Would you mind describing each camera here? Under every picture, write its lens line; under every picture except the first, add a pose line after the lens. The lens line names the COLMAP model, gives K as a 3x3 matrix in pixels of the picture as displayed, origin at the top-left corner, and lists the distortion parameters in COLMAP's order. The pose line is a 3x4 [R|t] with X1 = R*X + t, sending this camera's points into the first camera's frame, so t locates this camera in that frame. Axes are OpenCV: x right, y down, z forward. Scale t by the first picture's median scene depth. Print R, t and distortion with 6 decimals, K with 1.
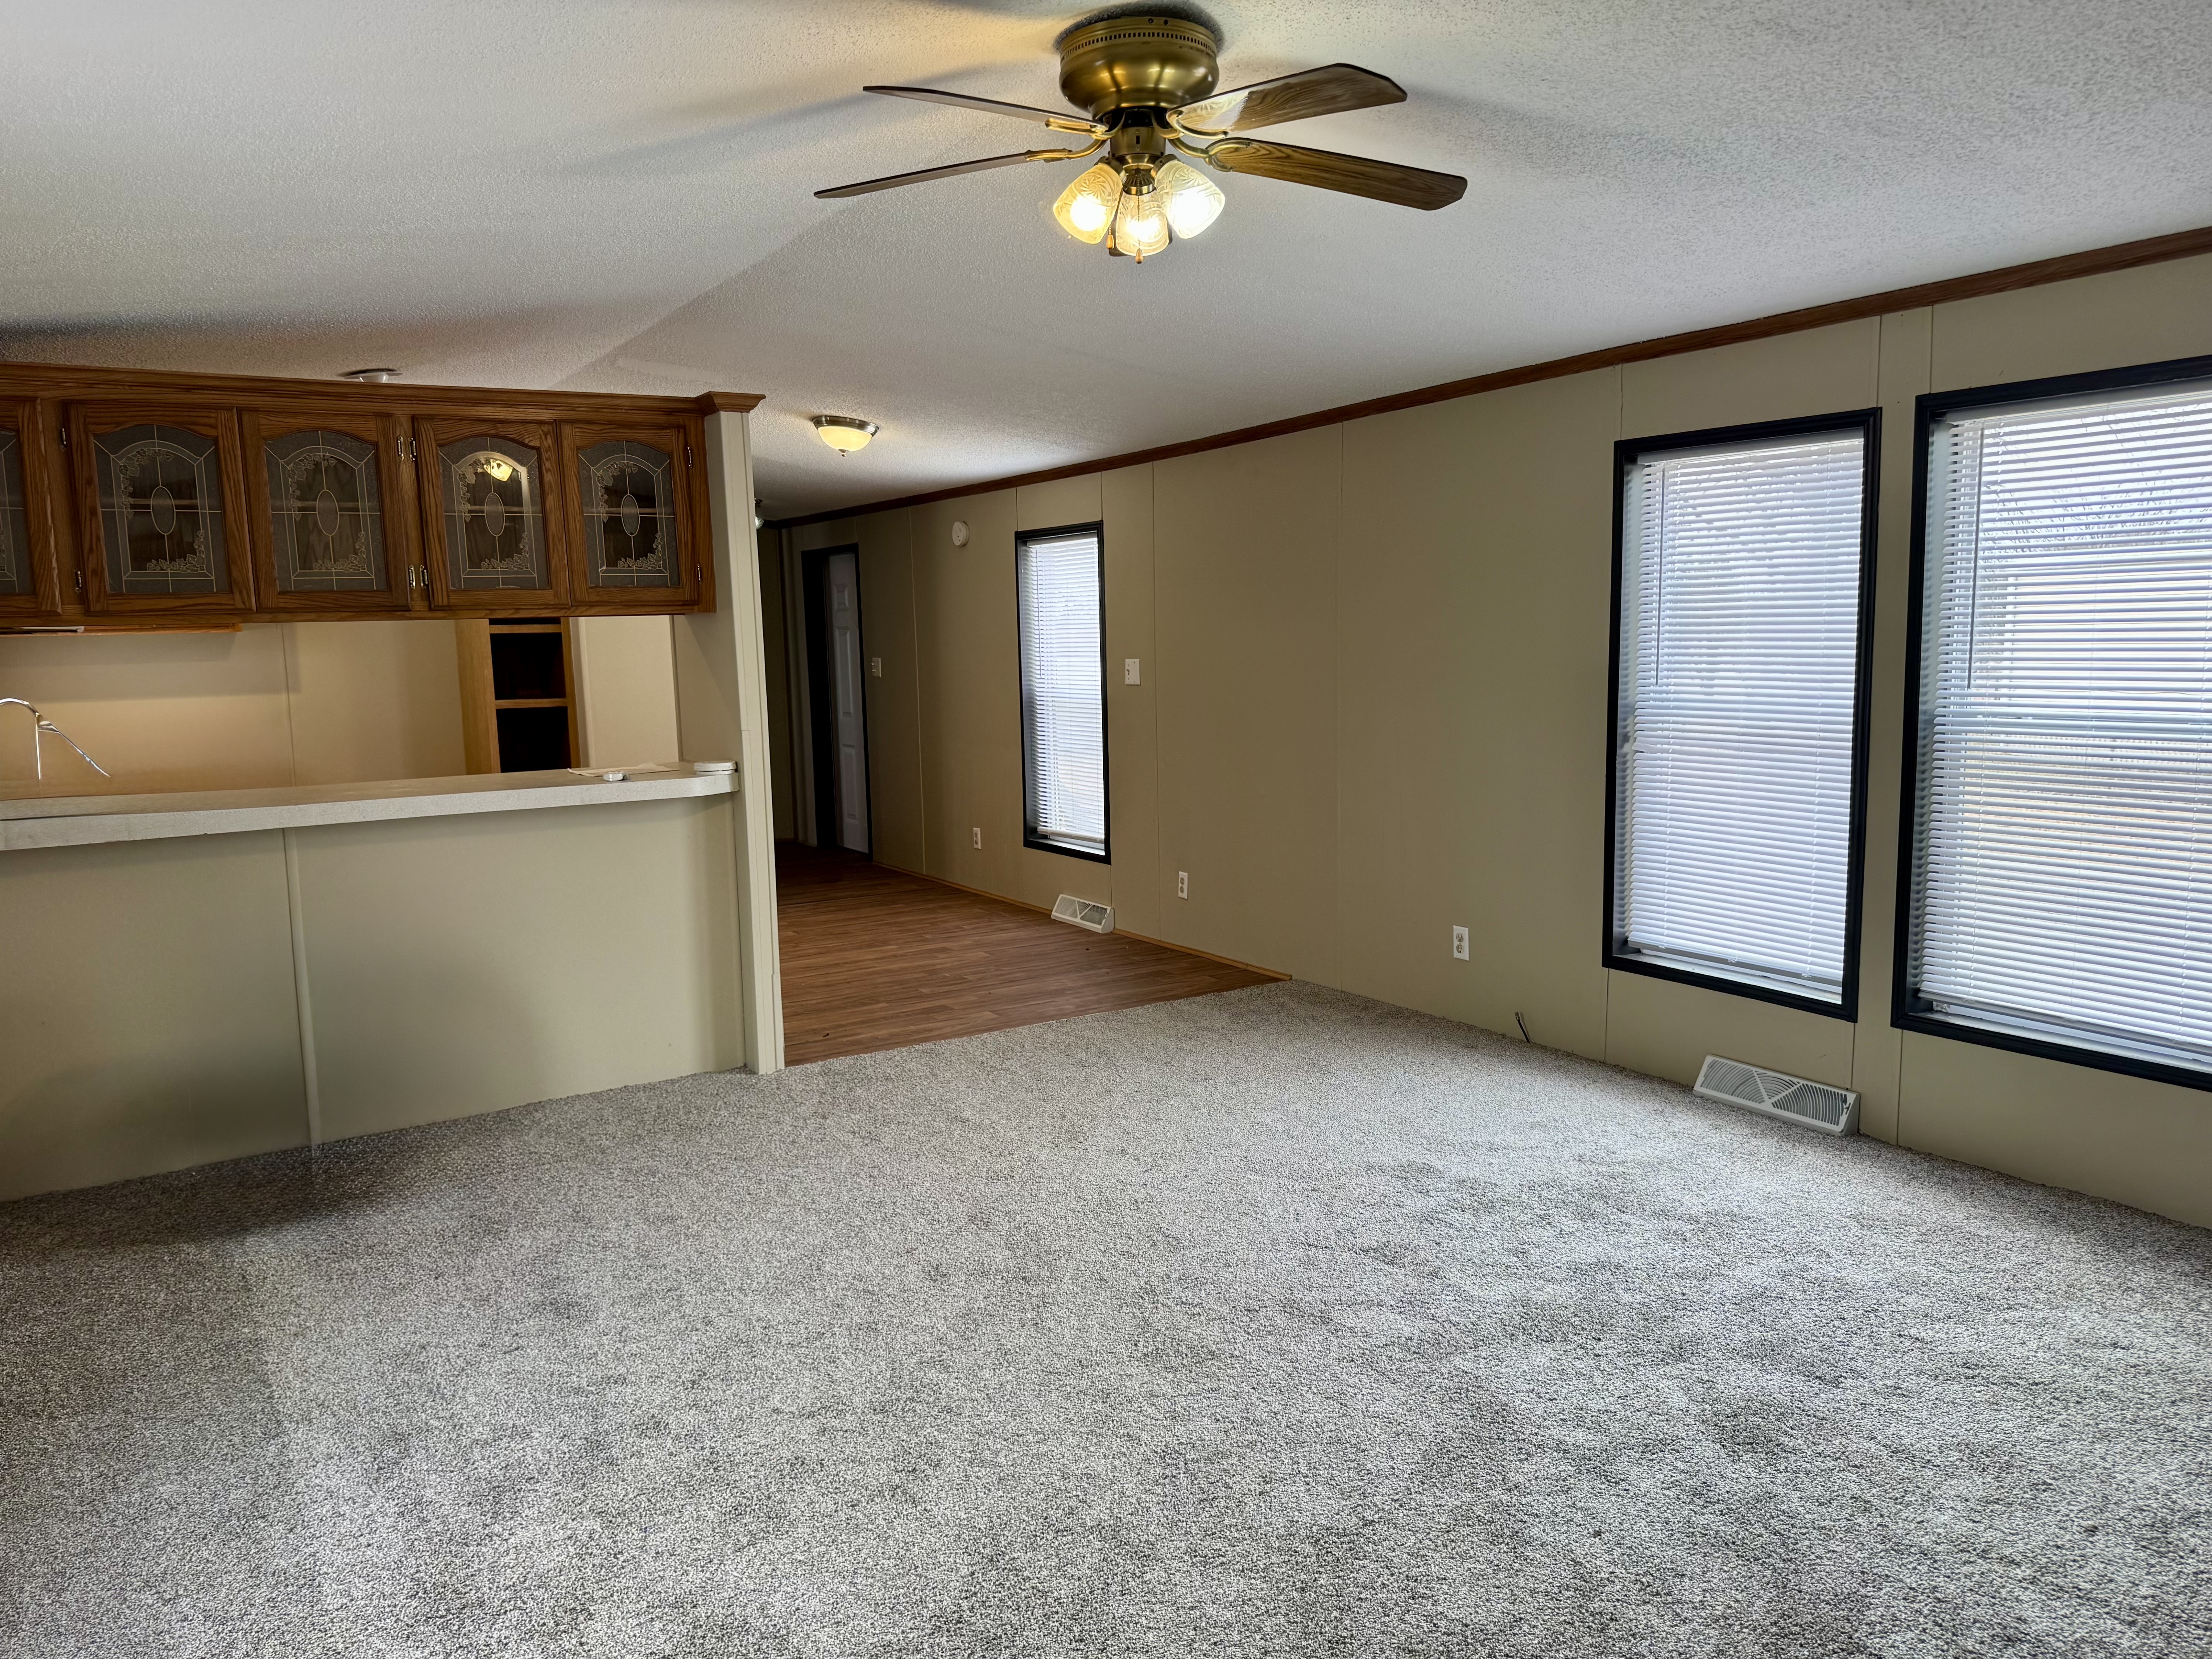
lens RADIAL K [[1544.1, 0, 1107.4], [0, 1544.1, 829.4], [0, 0, 1]] dist [0.018581, -0.021769]
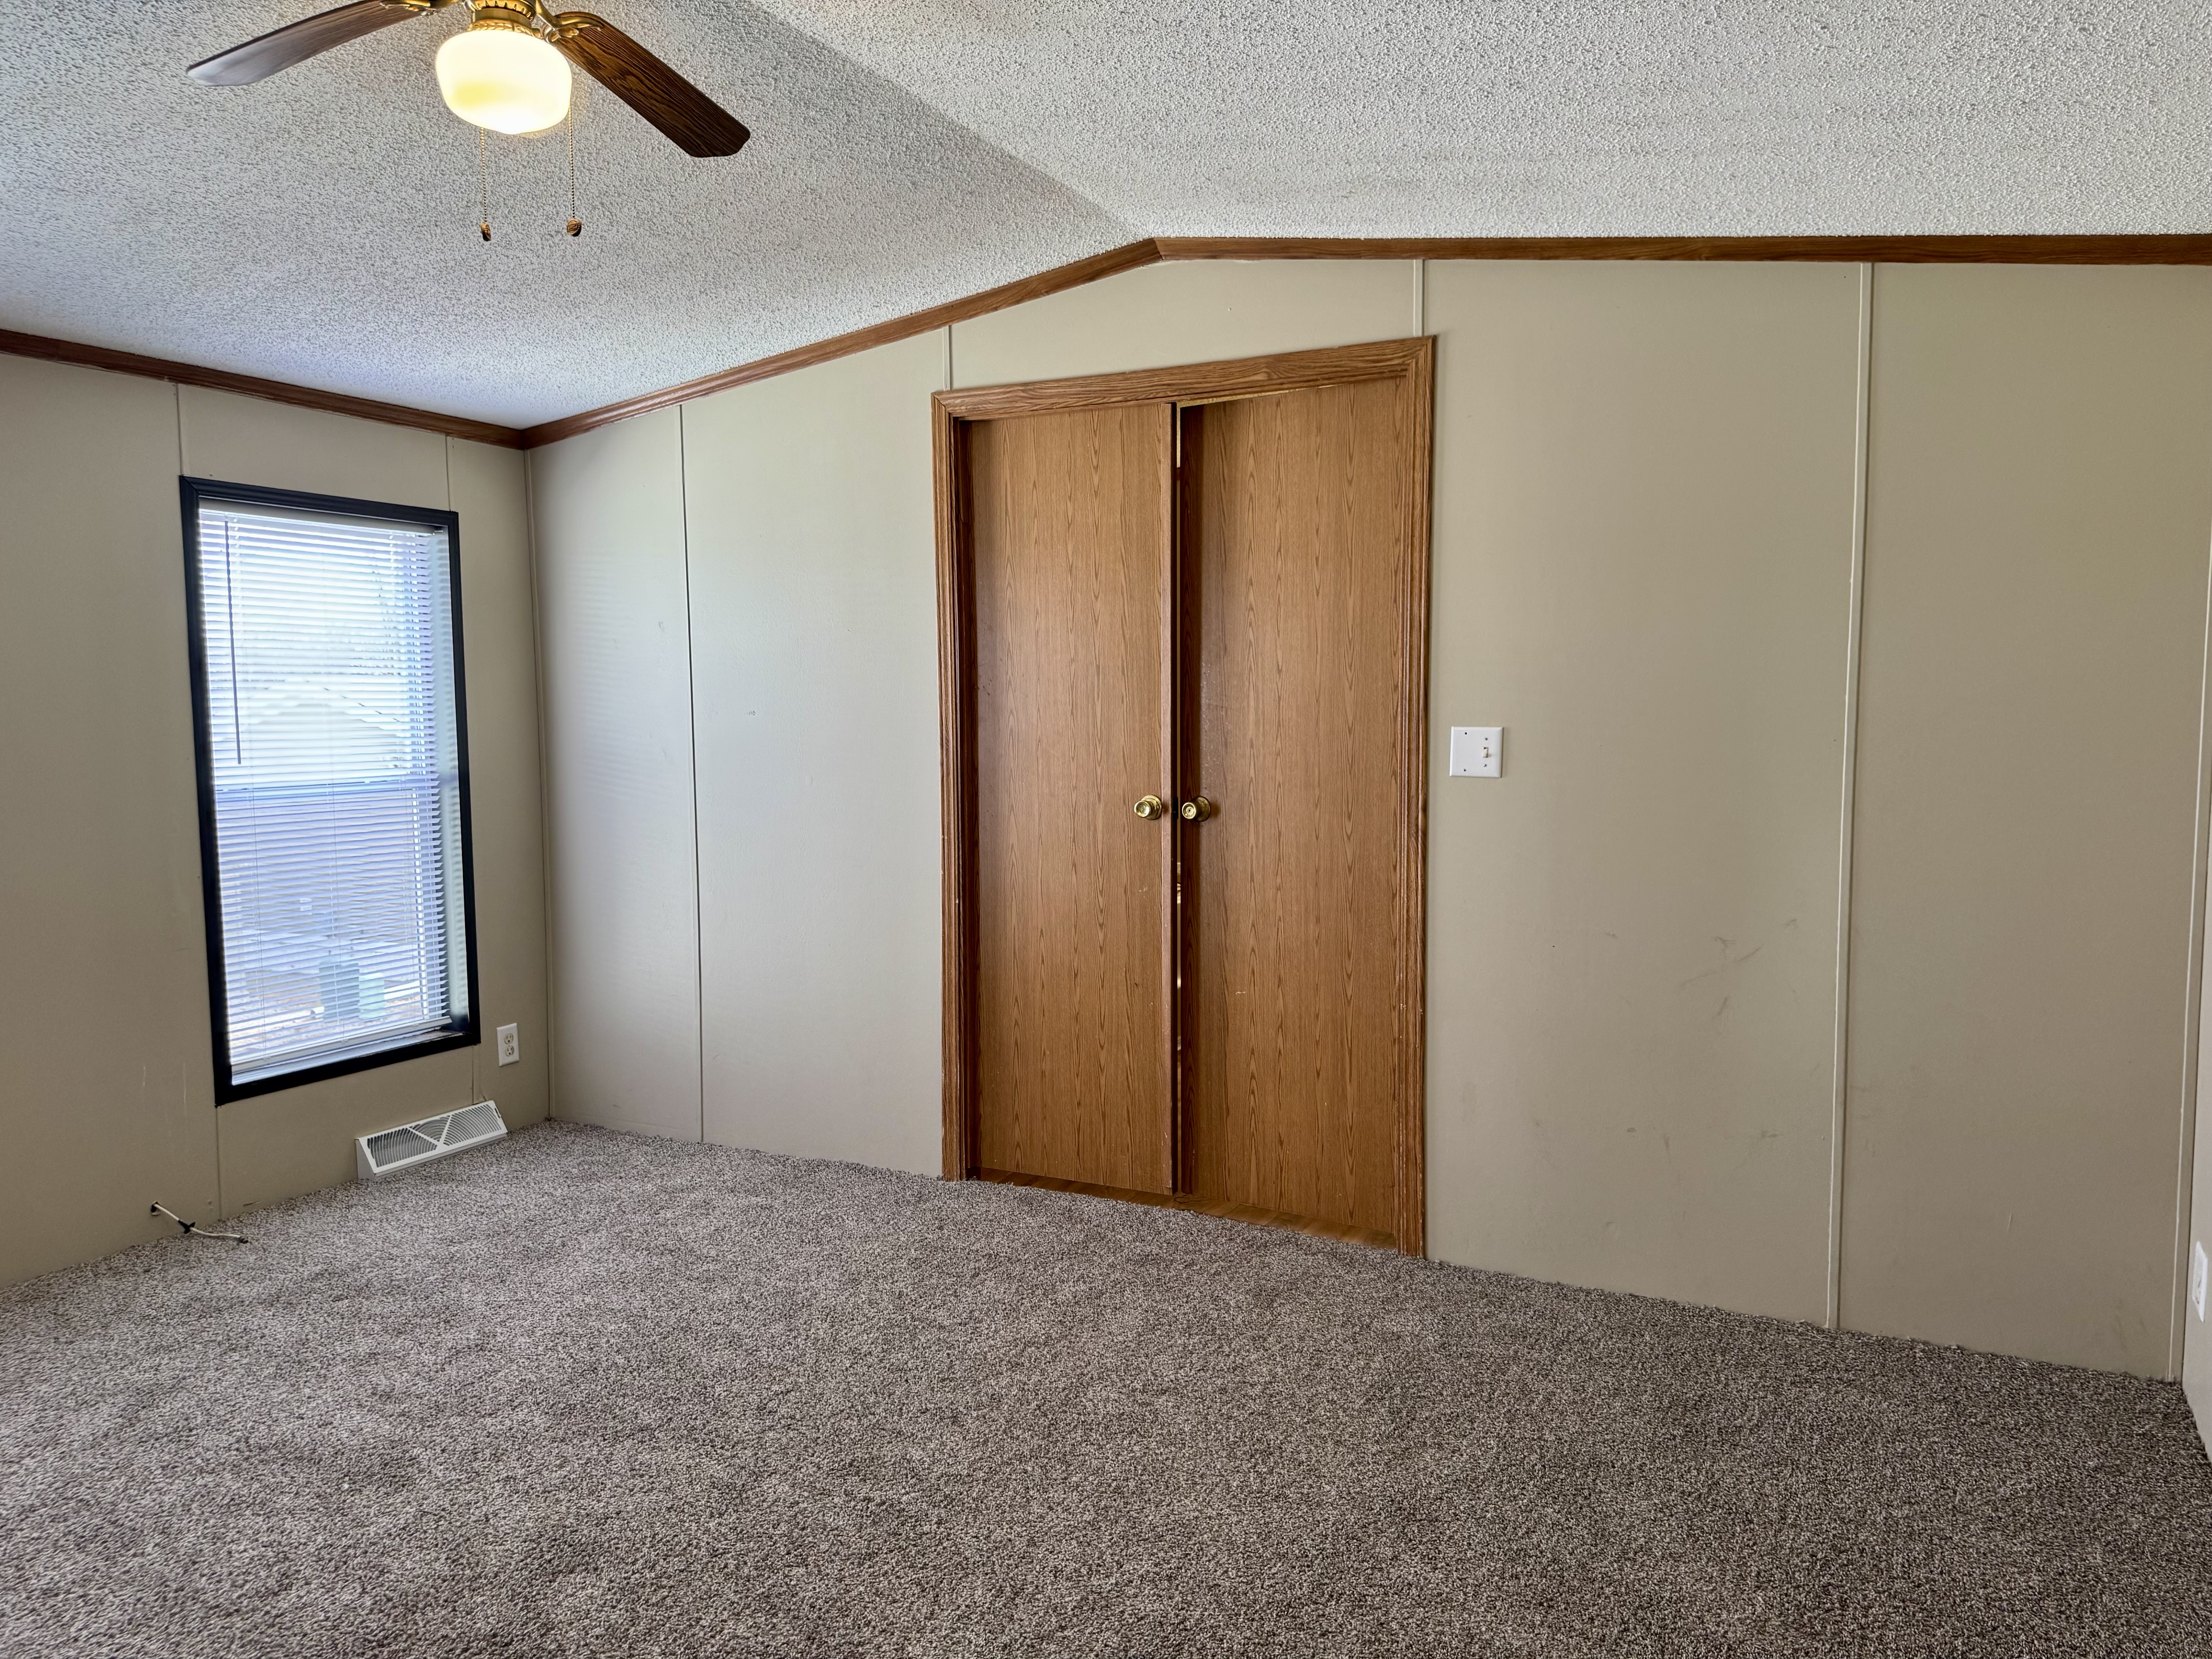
lens RADIAL K [[1544.1, 0, 1106.9], [0, 1544.1, 828.6], [0, 0, 1]] dist [0.018581, -0.021769]
pose [[-0.521786, -0.050107, 0.851604, -0.644855], [0.130547, 0.981825, 0.137756, -0.112455], [-0.843028, 0.183053, -0.505762, 1.027009]]
